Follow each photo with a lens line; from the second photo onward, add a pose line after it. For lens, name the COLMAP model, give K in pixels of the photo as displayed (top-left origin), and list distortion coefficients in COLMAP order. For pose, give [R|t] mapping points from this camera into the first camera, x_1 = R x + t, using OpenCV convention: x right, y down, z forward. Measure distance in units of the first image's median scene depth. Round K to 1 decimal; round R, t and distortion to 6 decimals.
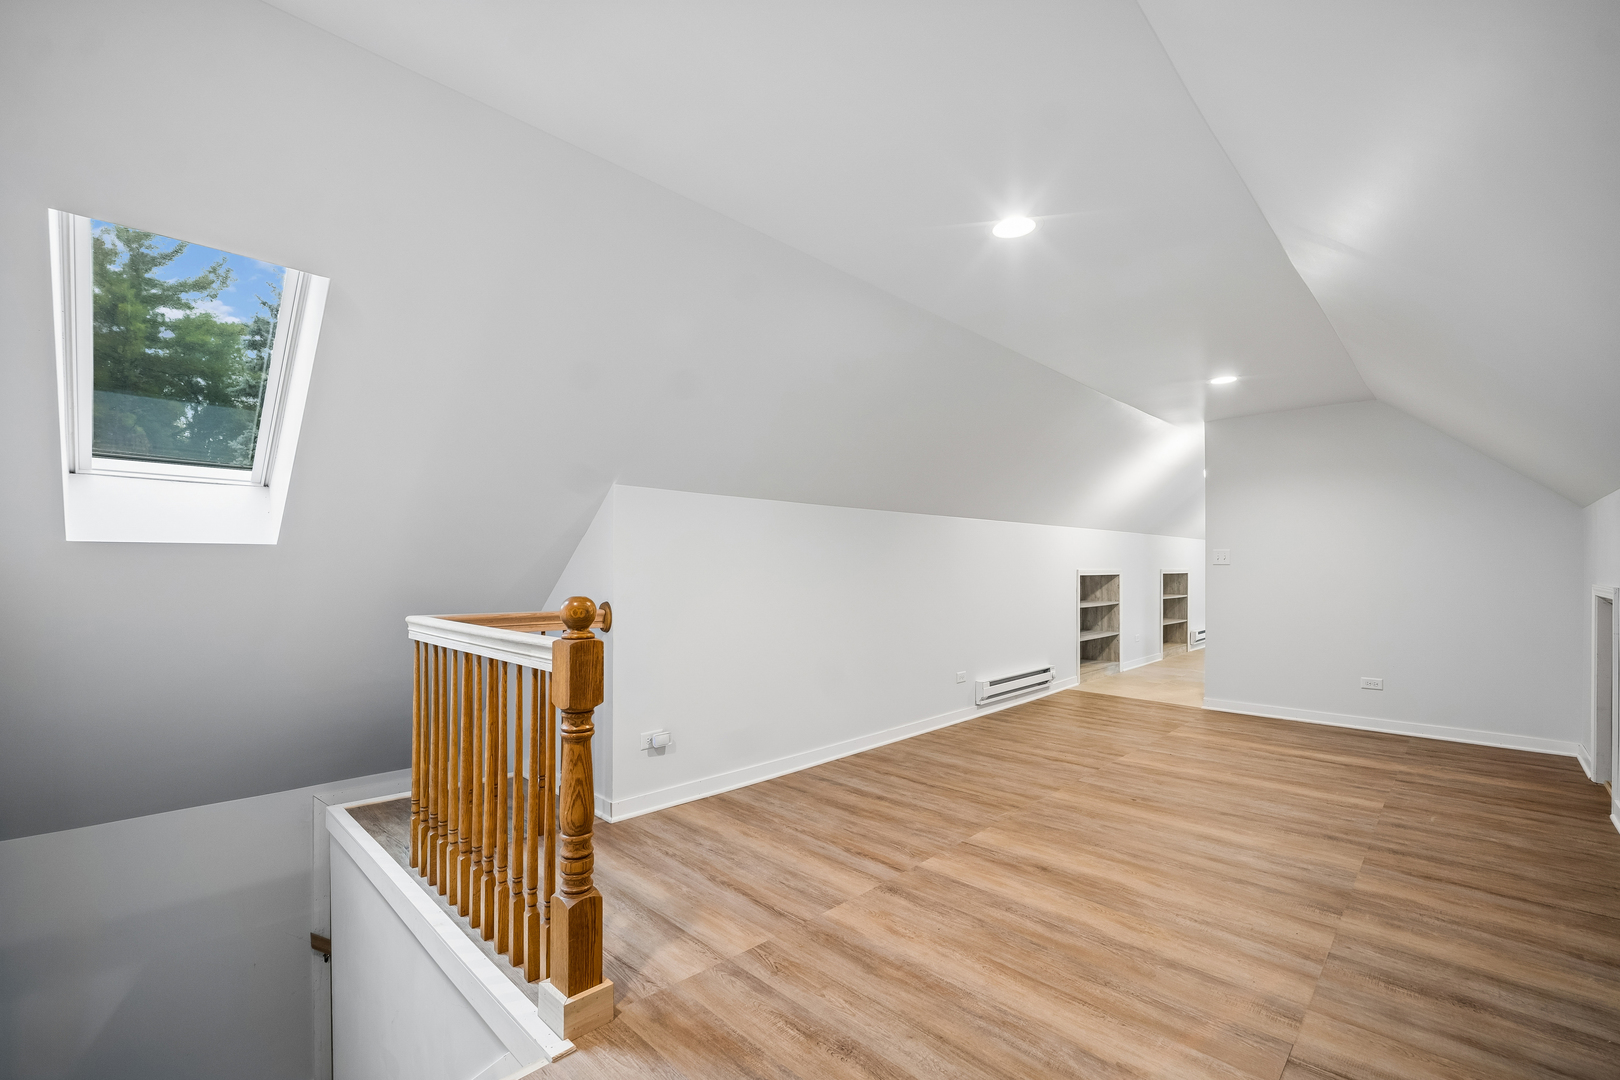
lens RADIAL K [[699.3, 0, 810.0], [0, 699.3, 553.3], [0, 0, 1]] dist [-0.002984, -0.000806]
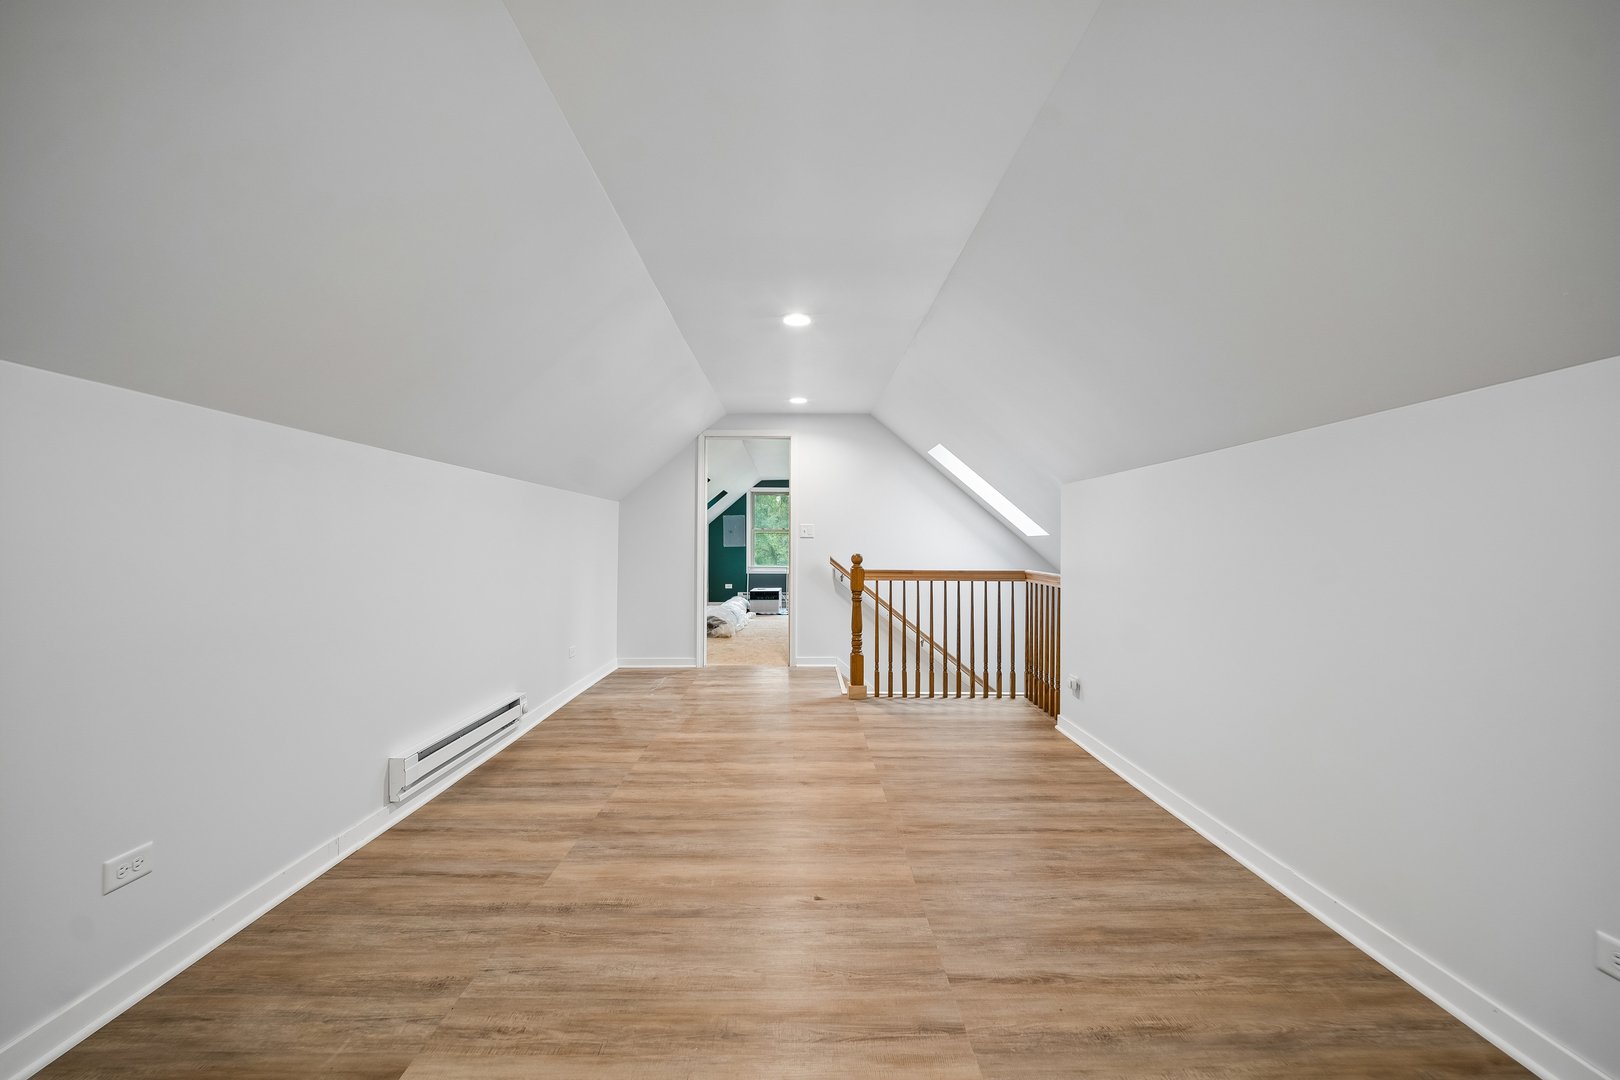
lens RADIAL K [[699.3, 0, 809.5], [0, 699.3, 543.1], [0, 0, 1]] dist [-0.002984, -0.000806]
pose [[-0.714045, -0.008722, -0.700045, 1.030385], [0.004200, 0.999851, -0.016742, 0.037649], [0.700087, -0.014895, -0.713902, 1.626635]]
